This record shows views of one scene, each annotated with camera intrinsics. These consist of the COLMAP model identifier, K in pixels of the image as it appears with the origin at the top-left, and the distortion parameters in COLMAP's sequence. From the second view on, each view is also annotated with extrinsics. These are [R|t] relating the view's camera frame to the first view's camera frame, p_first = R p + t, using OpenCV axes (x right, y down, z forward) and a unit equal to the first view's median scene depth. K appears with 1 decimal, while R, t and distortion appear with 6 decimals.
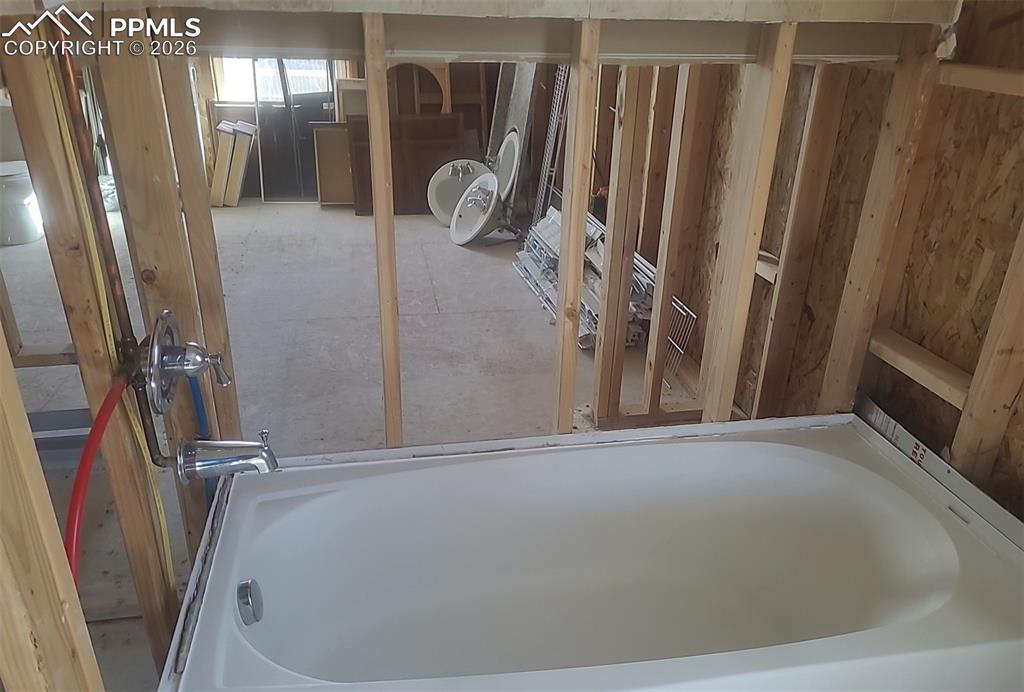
lens RADIAL K [[775.3, 0, 525.3], [0, 775.3, 367.8], [0, 0, 1]] dist [0.075726, -0.060978]
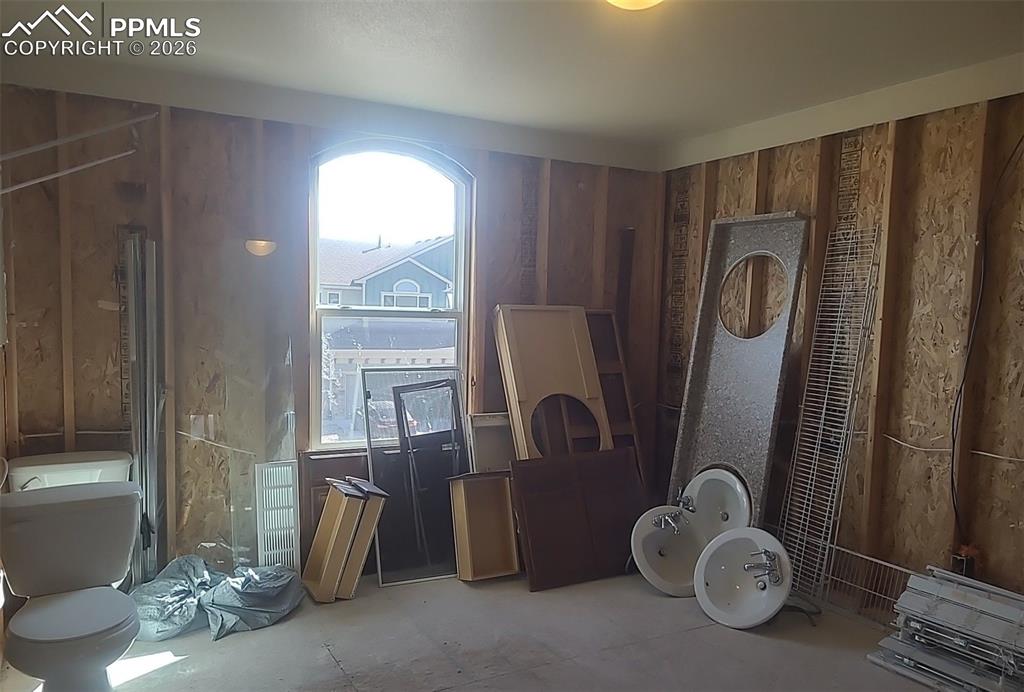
lens RADIAL K [[775.3, 0, 525.3], [0, 775.3, 367.8], [0, 0, 1]] dist [0.075726, -0.060978]
pose [[0.952035, -0.025129, 0.304956, -0.426680], [0.128869, 0.936854, -0.325113, -0.150238], [-0.277529, 0.348818, 0.895156, 0.265820]]
